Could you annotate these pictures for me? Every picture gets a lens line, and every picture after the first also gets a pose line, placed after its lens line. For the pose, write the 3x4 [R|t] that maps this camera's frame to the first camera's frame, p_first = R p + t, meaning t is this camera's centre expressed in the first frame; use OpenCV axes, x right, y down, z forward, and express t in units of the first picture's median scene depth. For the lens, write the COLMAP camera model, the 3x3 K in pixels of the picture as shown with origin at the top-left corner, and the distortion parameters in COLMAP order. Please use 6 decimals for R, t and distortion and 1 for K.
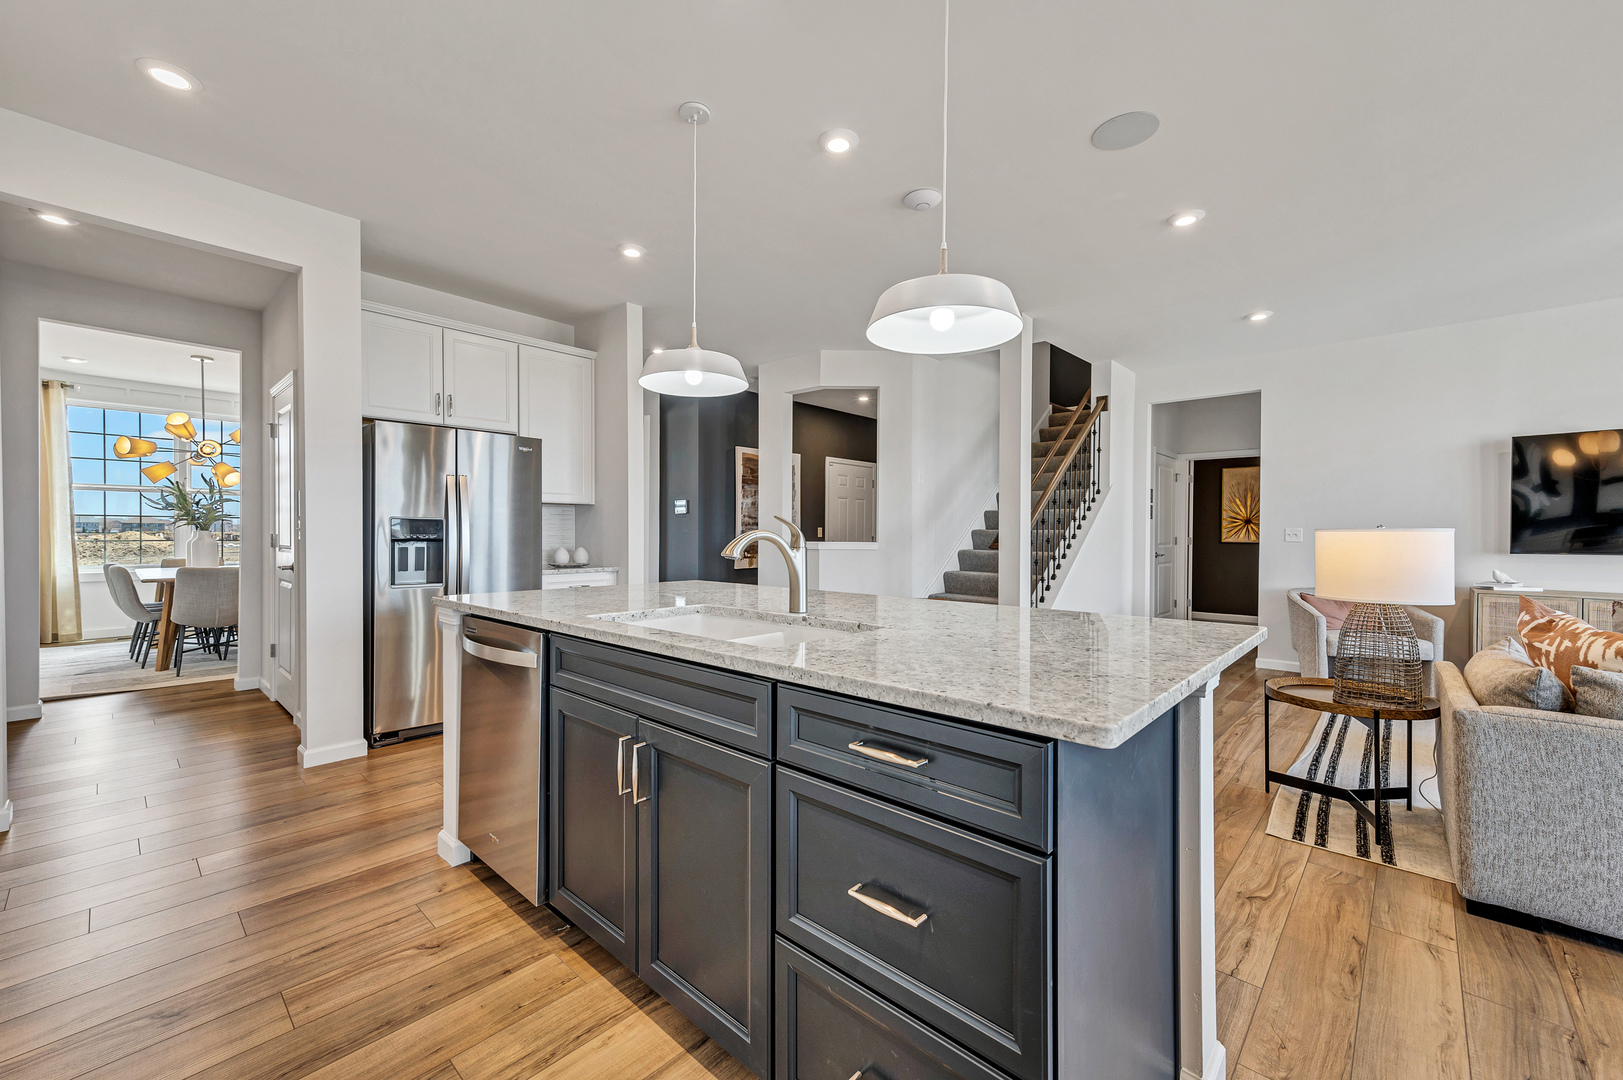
lens RADIAL K [[657.5, 0, 804.1], [0, 657.5, 540.1], [0, 0, 1]] dist [0.013256, 0.000743]
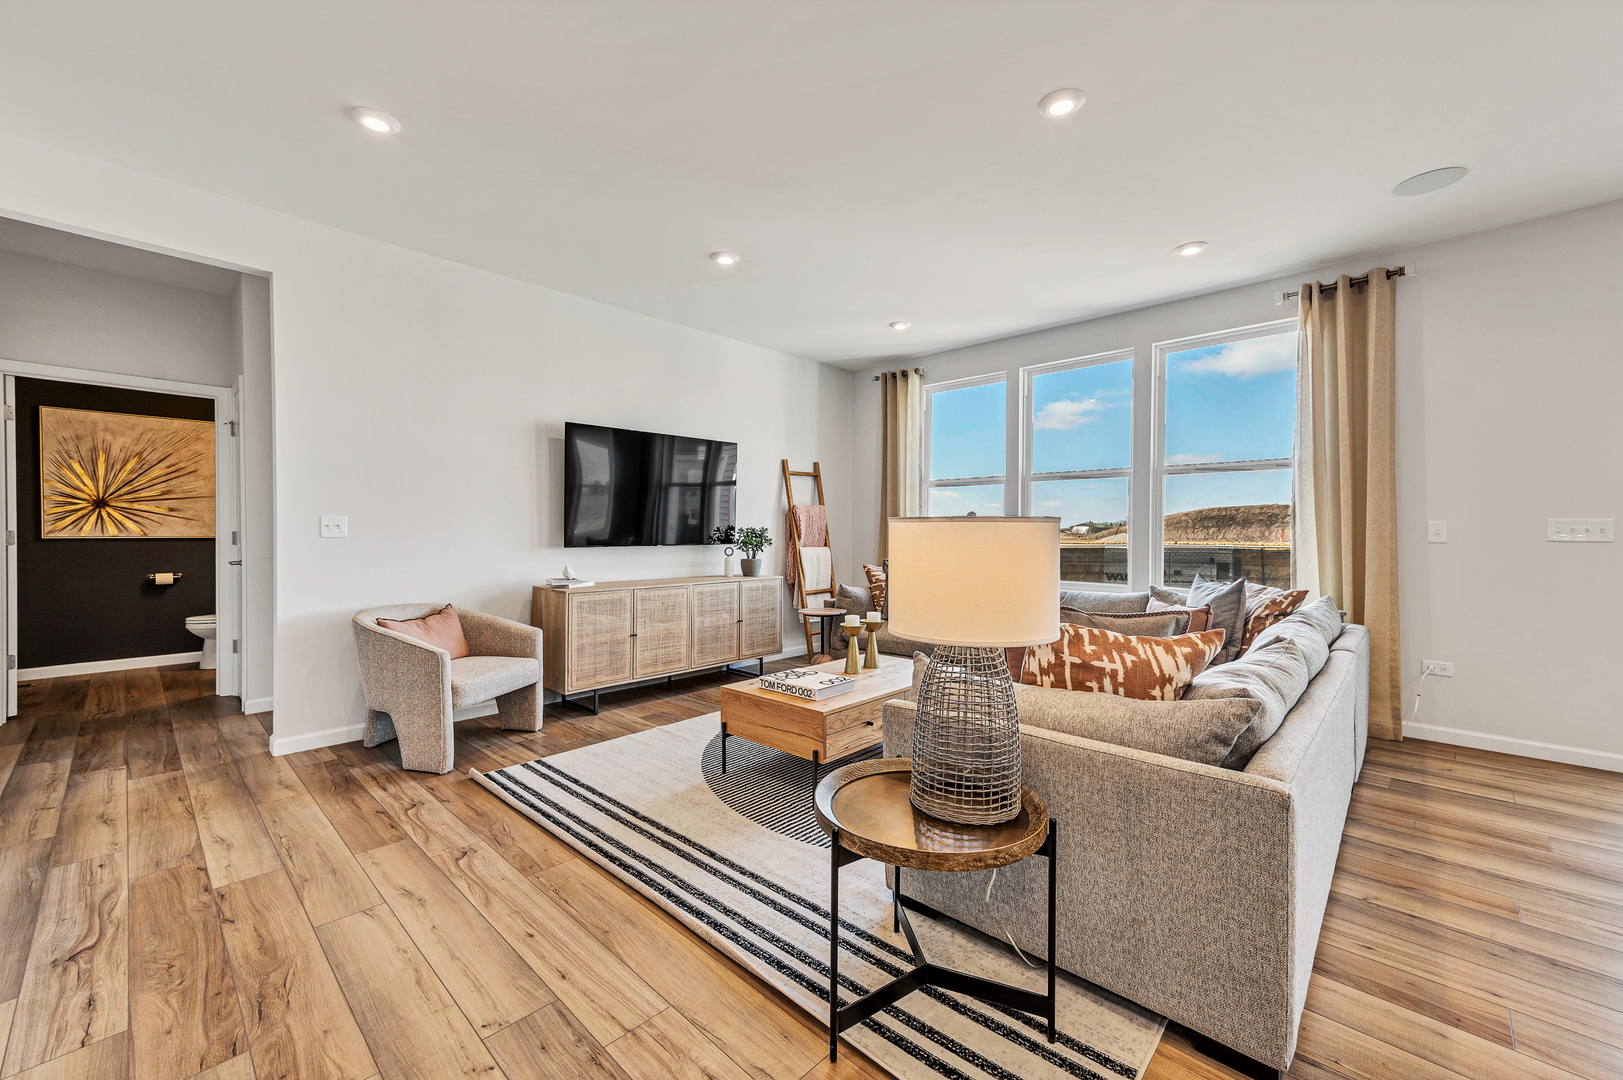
lens RADIAL K [[657.5, 0, 848.1], [0, 657.5, 537.8], [0, 0, 1]] dist [0.013256, 0.000743]
pose [[0.001798, -0.013419, 0.999908, 0.134637], [0.003928, 0.999902, 0.013412, -0.004520], [-0.999991, 0.003903, 0.001850, 0.600798]]
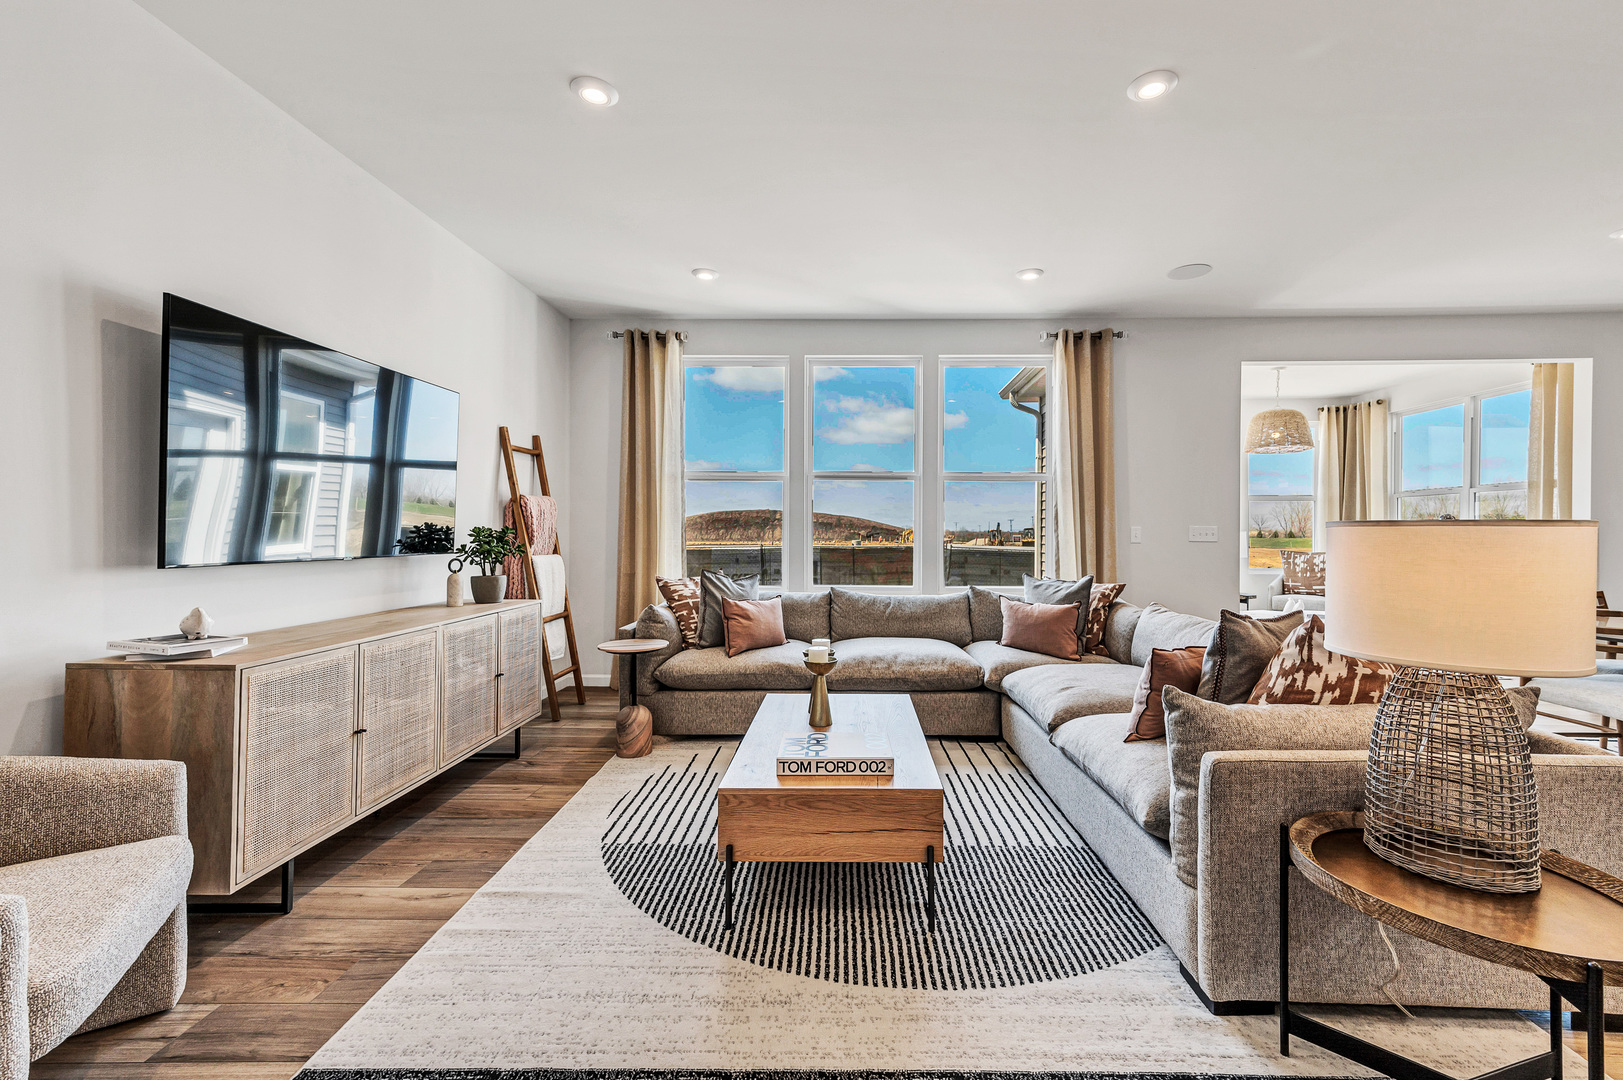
lens RADIAL K [[657.5, 0, 817.8], [0, 657.5, 533.7], [0, 0, 1]] dist [0.013256, 0.000743]
pose [[-0.659390, -0.006624, 0.751772, 0.428362], [-0.002044, 0.999973, 0.007018, -0.005920], [-0.751798, 0.003091, -0.659386, 0.926611]]
